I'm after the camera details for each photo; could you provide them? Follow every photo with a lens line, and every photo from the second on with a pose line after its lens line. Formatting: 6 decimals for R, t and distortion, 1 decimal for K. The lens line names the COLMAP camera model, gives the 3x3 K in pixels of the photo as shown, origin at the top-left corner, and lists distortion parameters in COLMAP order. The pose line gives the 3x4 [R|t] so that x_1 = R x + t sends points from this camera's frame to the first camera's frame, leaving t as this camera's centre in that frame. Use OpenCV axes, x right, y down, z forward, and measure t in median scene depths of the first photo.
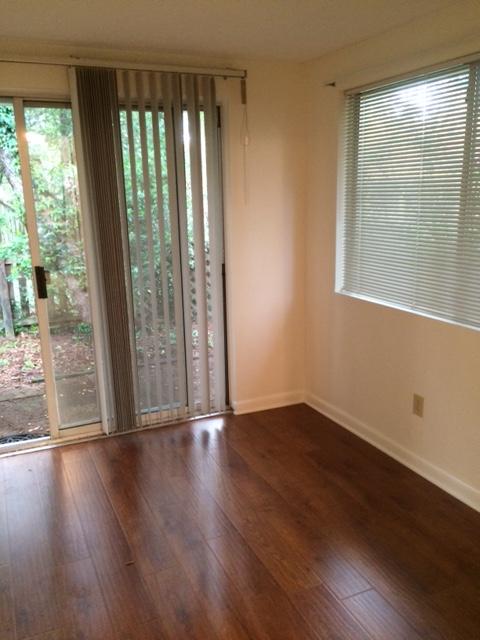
lens RADIAL K [[553.0, 0, 240.2], [0, 553.0, 321.3], [0, 0, 1]] dist [0.087661, -0.116632]
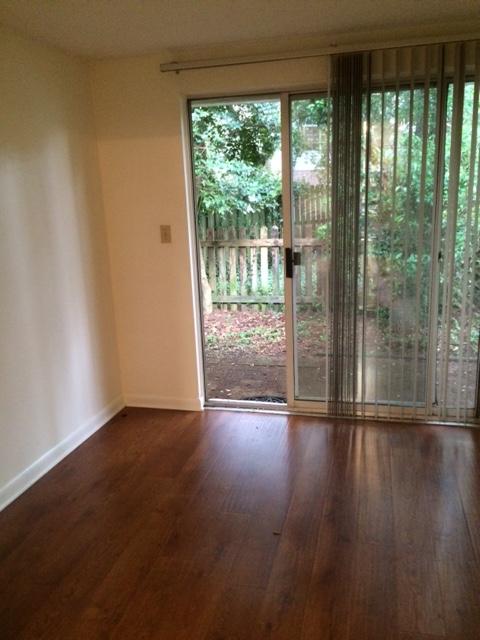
lens RADIAL K [[553.0, 0, 241.6], [0, 553.0, 319.5], [0, 0, 1]] dist [0.087661, -0.116632]
pose [[0.784688, 0.135583, -0.604881, 0.222699], [-0.119022, 0.990585, 0.067636, -0.020329], [0.608357, 0.018921, 0.793438, 0.078754]]
